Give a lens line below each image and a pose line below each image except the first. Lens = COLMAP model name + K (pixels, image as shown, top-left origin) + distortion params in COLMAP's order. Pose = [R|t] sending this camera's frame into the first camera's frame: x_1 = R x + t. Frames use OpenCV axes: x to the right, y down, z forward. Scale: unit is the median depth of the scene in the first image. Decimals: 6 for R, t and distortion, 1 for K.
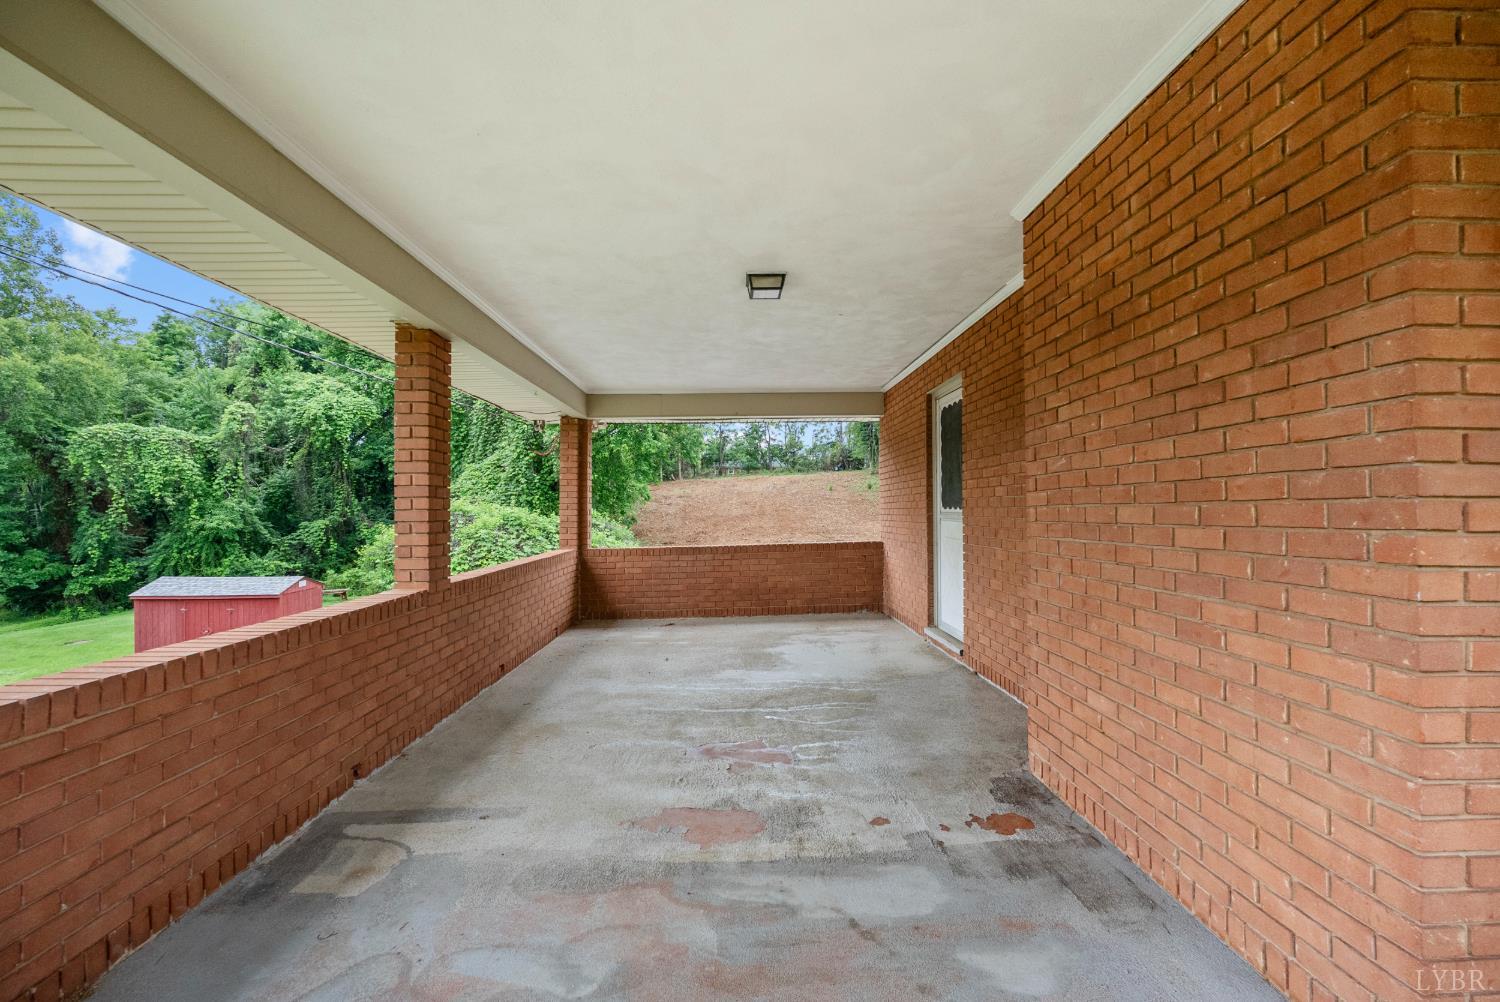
lens RADIAL K [[671.1, 0, 750.0], [0, 671.1, 501.0], [0, 0, 1]] dist [-0.000344, -0.000129]
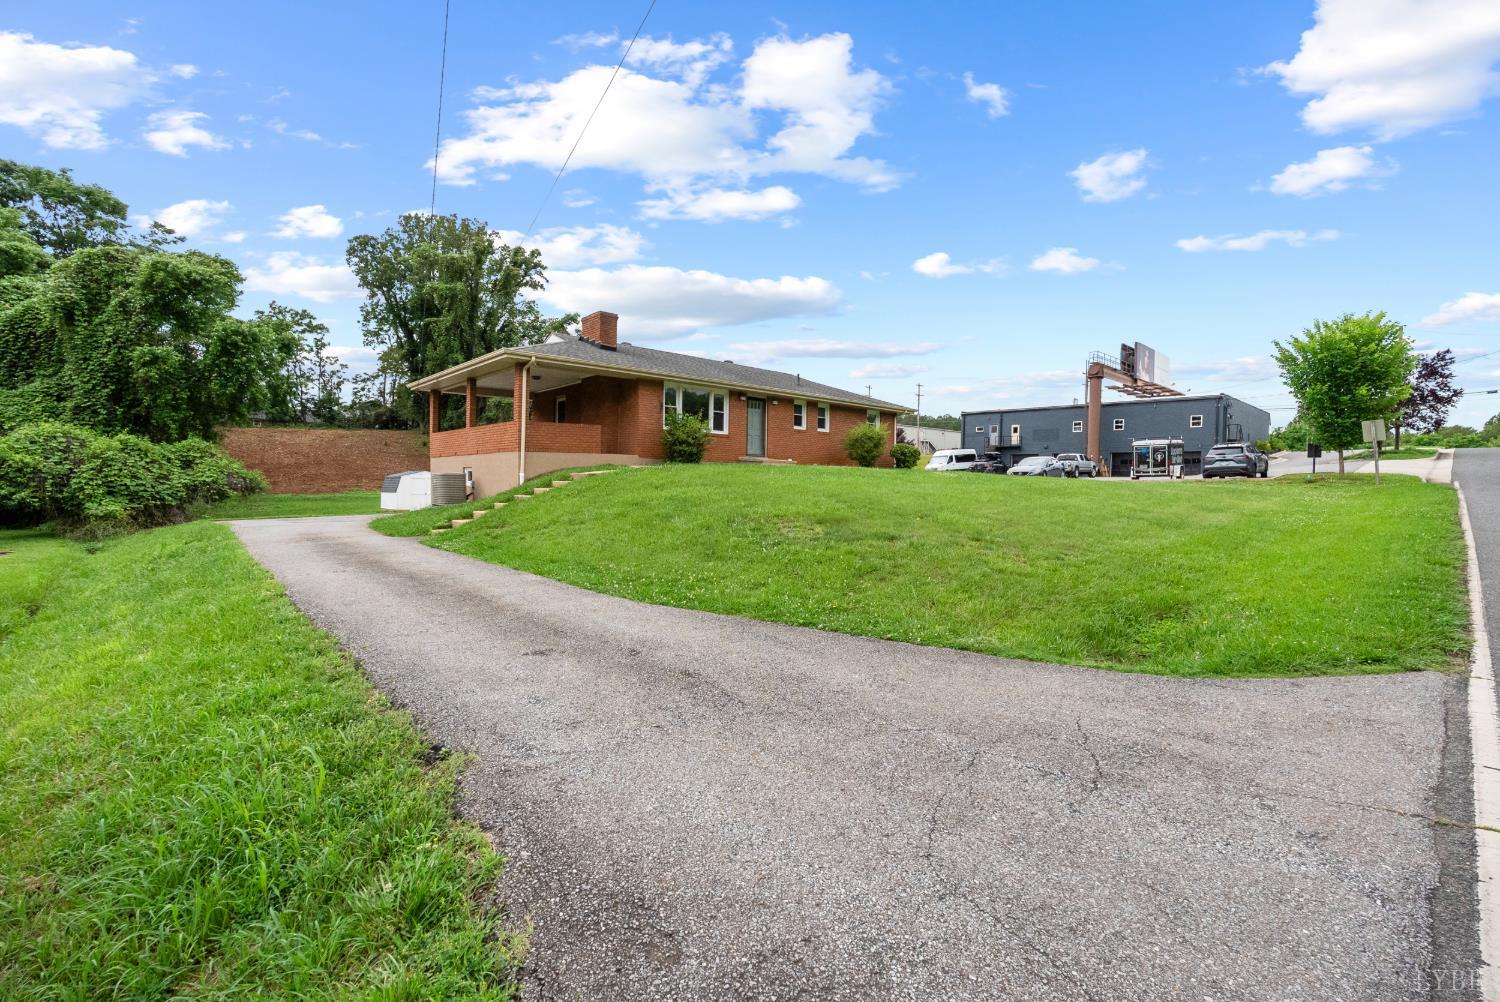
lens RADIAL K [[678.7, 0, 750.0], [0, 678.7, 501.0], [0, 0, 1]] dist [0.011596, 0.000248]
pose [[0.778552, 0.003307, 0.627571, -0.205921], [-0.027485, 0.999206, 0.028831, 0.046669], [-0.626978, -0.039695, 0.778025, -0.437049]]
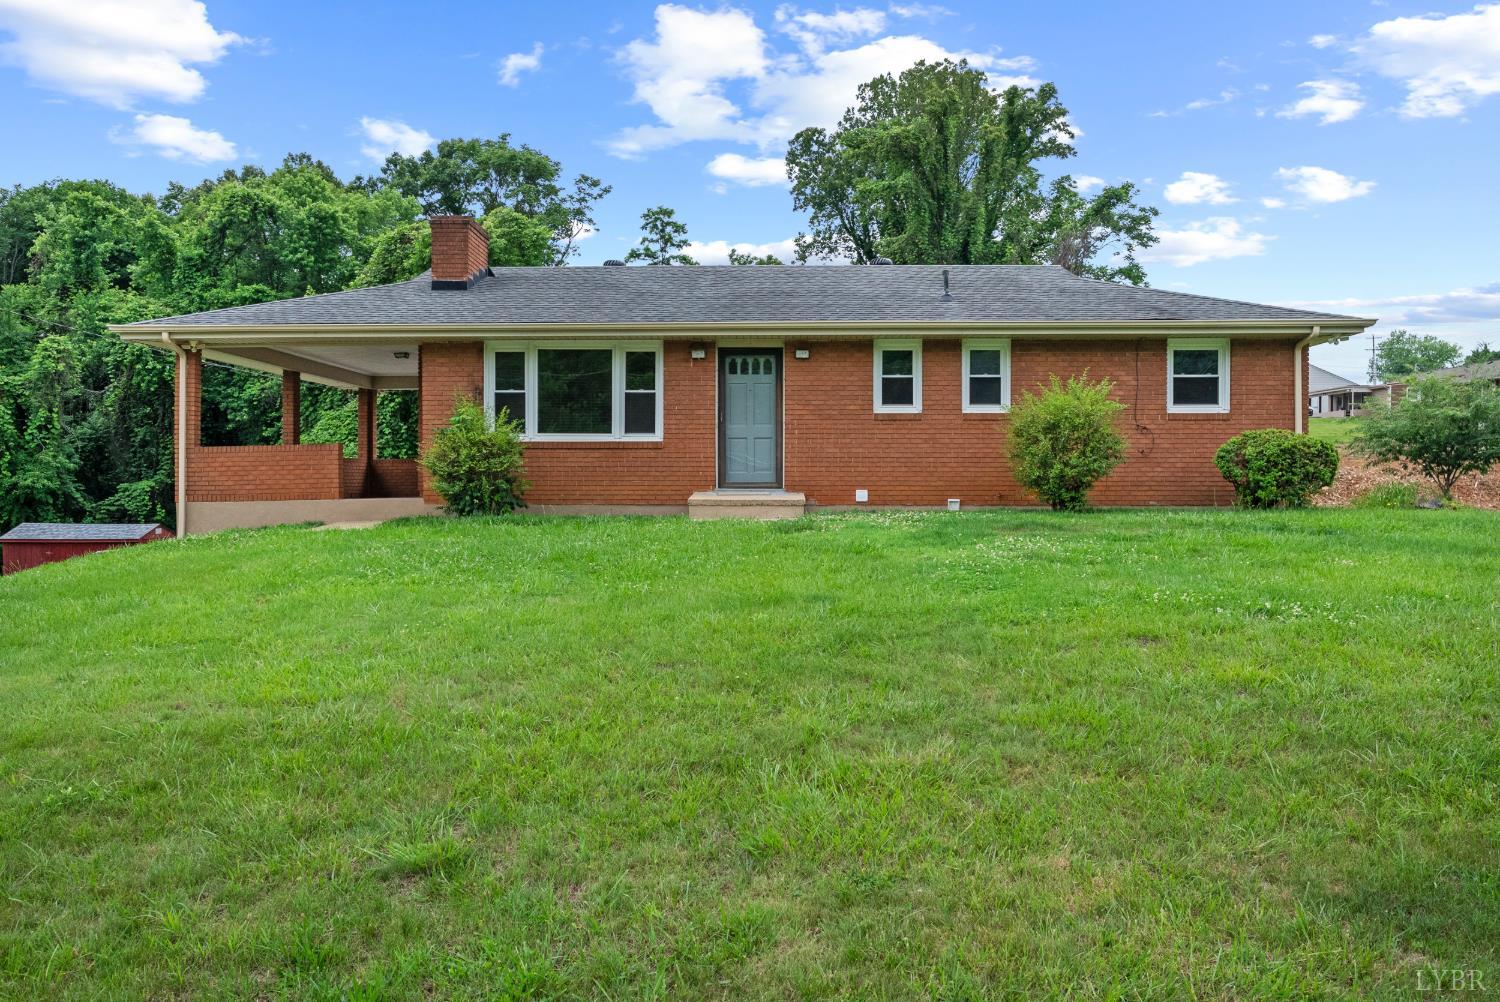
lens RADIAL K [[1168.6, 0, 750.0], [0, 1168.6, 501.0], [0, 0, 1]] dist [0.003144, 0.003401]
pose [[0.998364, 0.006308, -0.056823, 0.182893], [-0.005049, 0.999739, 0.022279, 0.020783], [0.056948, -0.021956, 0.998136, -0.404152]]
